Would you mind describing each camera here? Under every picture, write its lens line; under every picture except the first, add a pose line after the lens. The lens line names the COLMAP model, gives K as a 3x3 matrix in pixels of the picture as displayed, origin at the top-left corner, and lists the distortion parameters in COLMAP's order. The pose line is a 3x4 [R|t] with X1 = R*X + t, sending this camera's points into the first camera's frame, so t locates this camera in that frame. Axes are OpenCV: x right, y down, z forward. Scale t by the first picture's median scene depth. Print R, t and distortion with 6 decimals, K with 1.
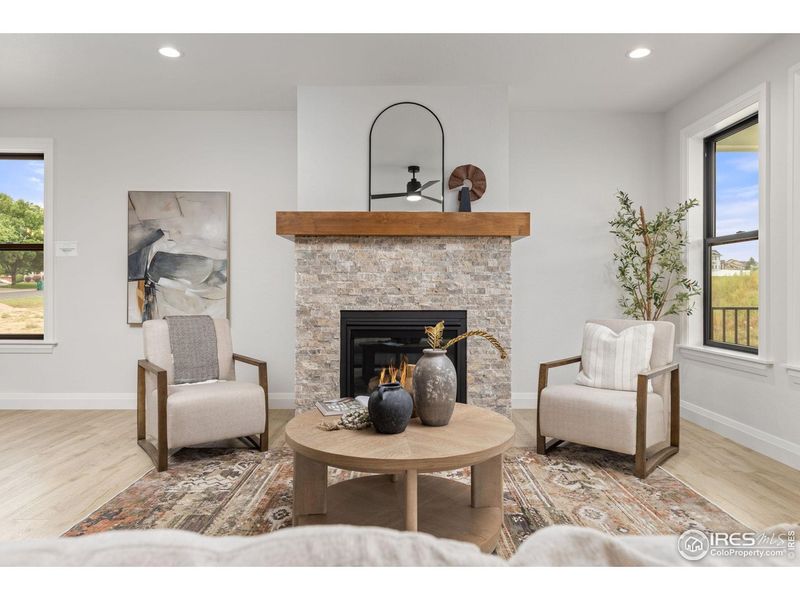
lens RADIAL K [[516.0, 0, 402.9], [0, 516.0, 284.6], [0, 0, 1]] dist [0.008030, 0.001091]
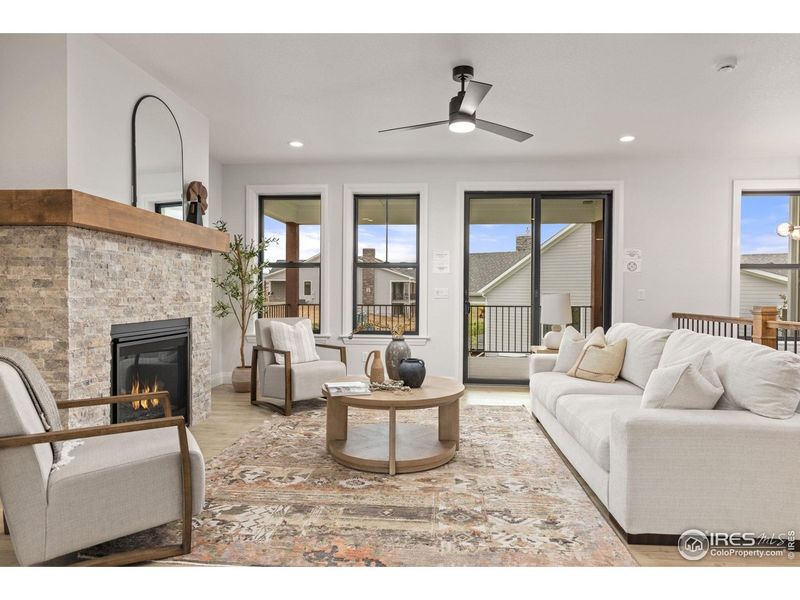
lens RADIAL K [[490.4, 0, 400.0], [0, 490.4, 300.0], [0, 0, 1]] dist [-0.000975, -0.000016]
pose [[0.095179, -0.013369, 0.995370, -0.836405], [-0.012030, 0.999821, 0.014579, -0.005871], [-0.995387, -0.013362, 0.095001, 0.477512]]
